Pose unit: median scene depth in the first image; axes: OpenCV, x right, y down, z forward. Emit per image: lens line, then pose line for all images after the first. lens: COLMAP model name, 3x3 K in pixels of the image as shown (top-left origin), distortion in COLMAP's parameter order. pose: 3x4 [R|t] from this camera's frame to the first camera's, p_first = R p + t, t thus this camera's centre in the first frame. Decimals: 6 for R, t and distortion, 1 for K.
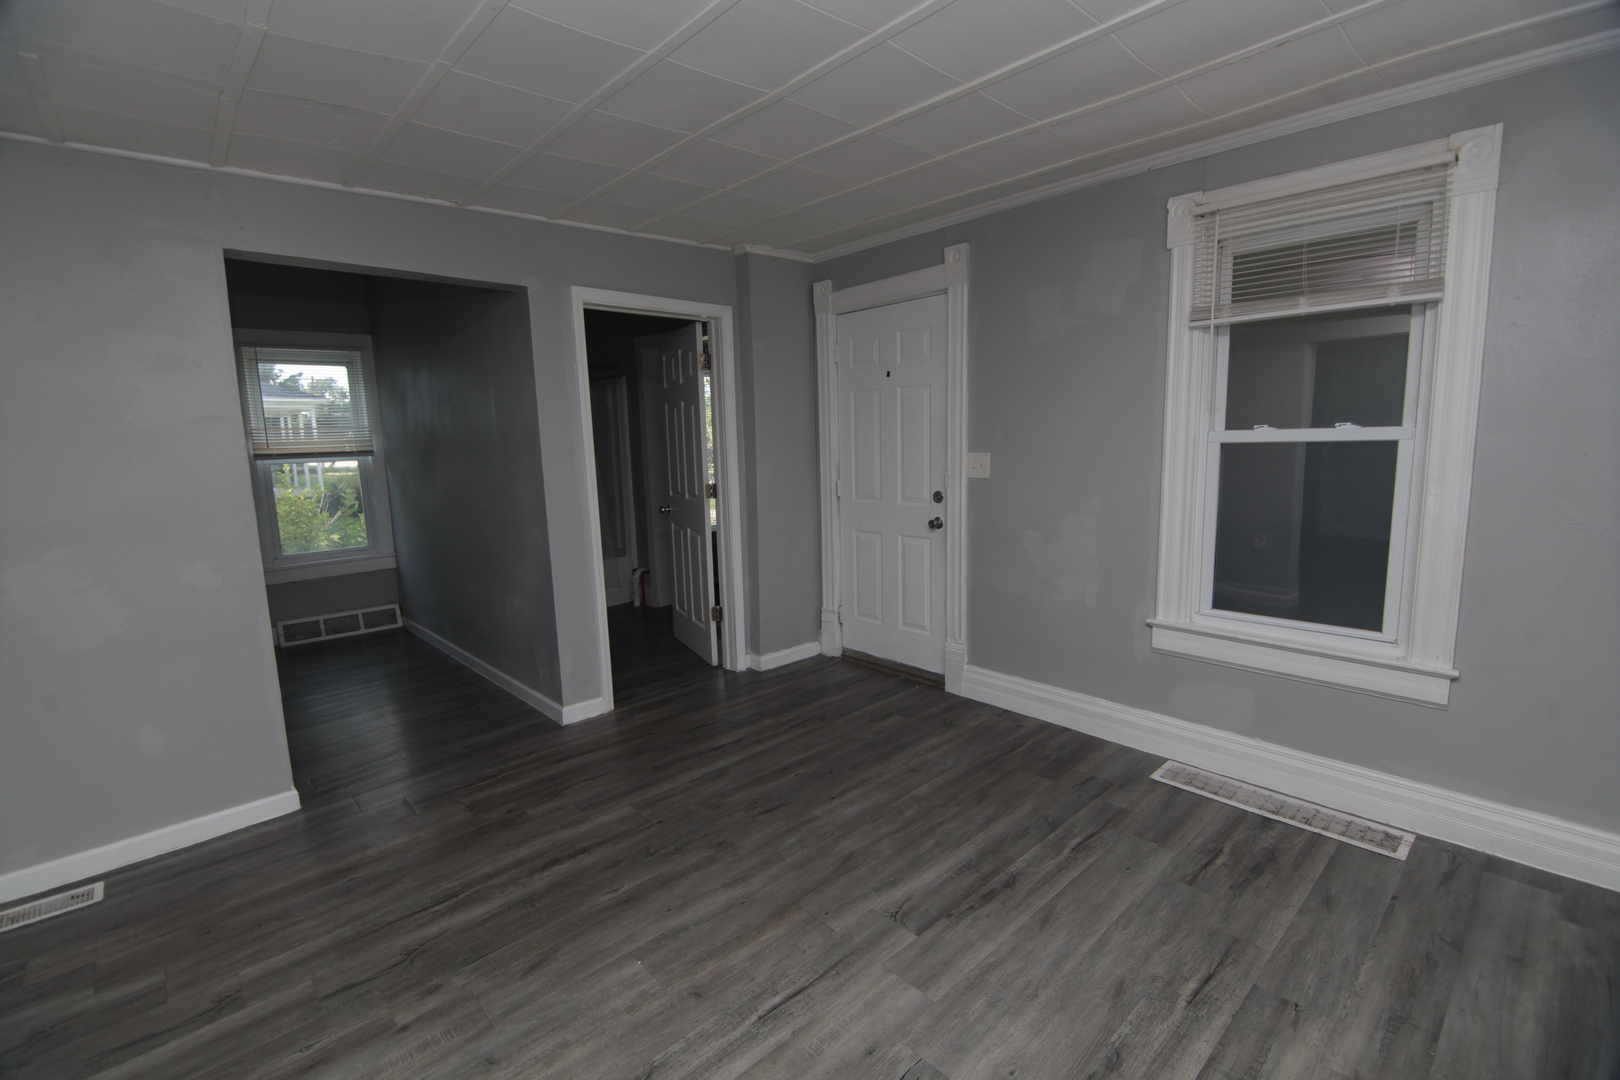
lens RADIAL K [[723.0, 0, 809.6], [0, 723.0, 542.1], [0, 0, 1]] dist [0.002071, -0.012153]
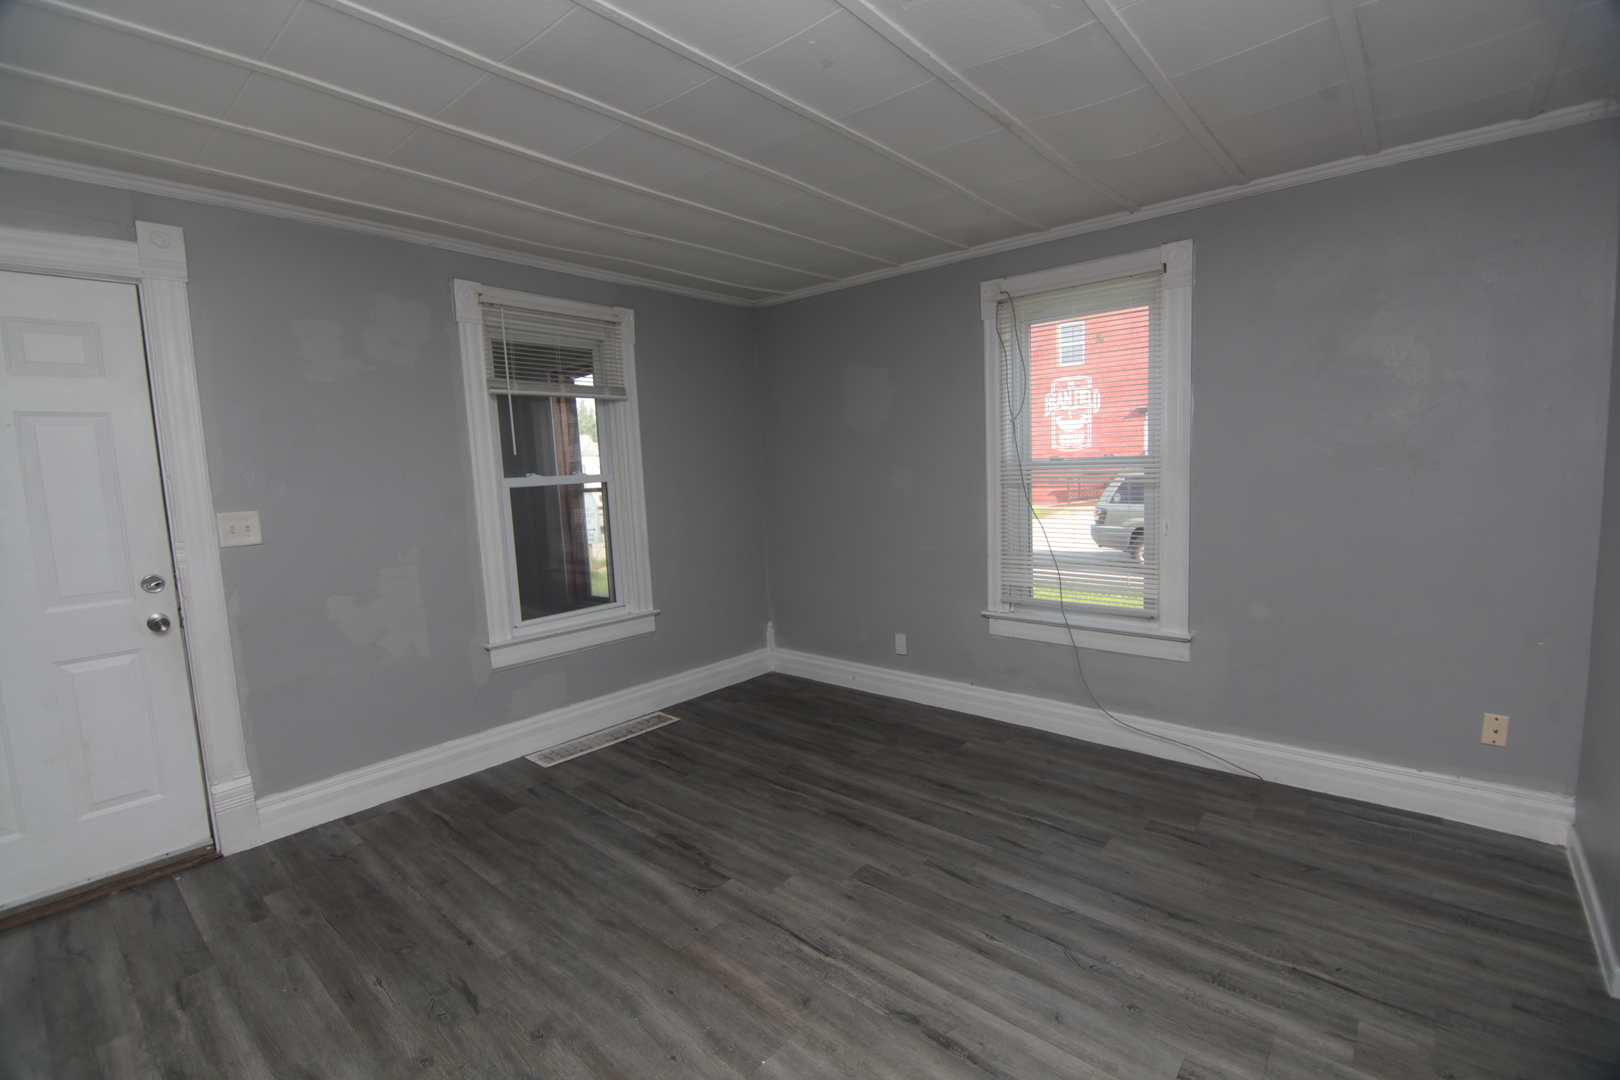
lens RADIAL K [[723.0, 0, 809.6], [0, 723.0, 542.1], [0, 0, 1]] dist [0.002071, -0.012153]
pose [[-0.116947, -0.074997, 0.990302, -0.850011], [0.186903, 0.977665, 0.096112, -0.079470], [-0.975393, 0.196330, -0.100318, 0.738037]]
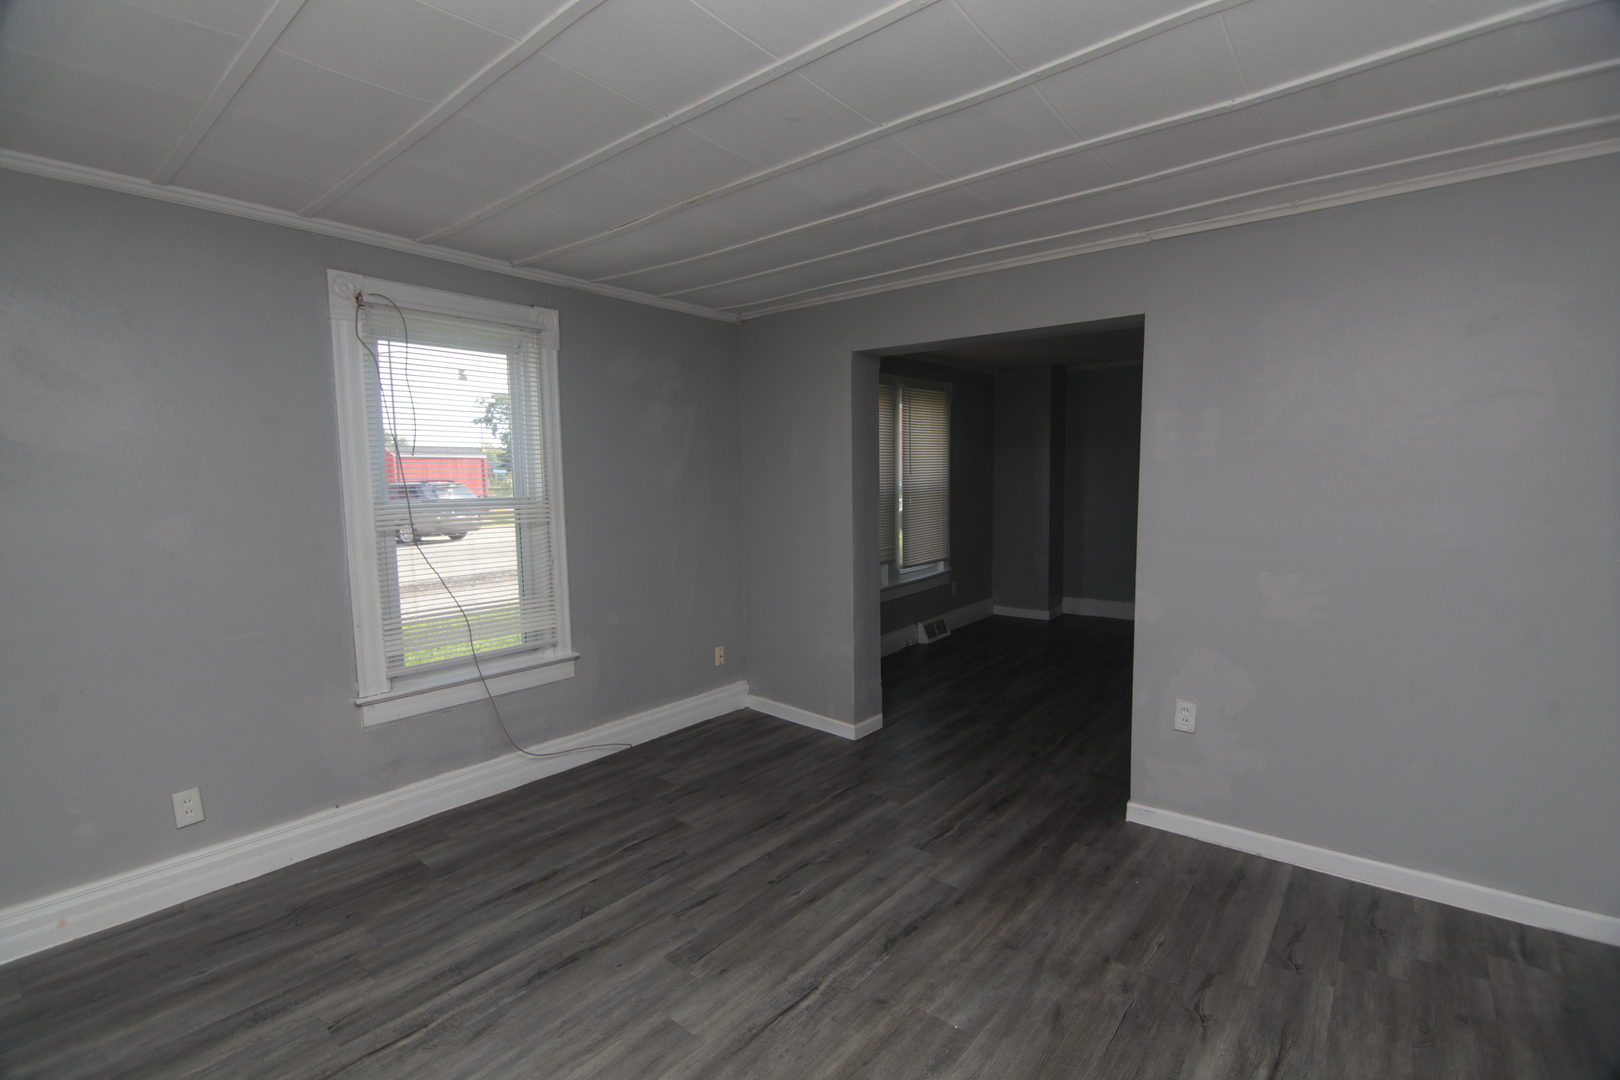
lens RADIAL K [[723.0, 0, 809.6], [0, 723.0, 542.1], [0, 0, 1]] dist [0.002071, -0.012153]
pose [[-0.990181, 0.052986, -0.129362, 0.039683], [0.020734, 0.970813, 0.238939, -0.230352], [0.138247, 0.233911, -0.962379, 1.419393]]
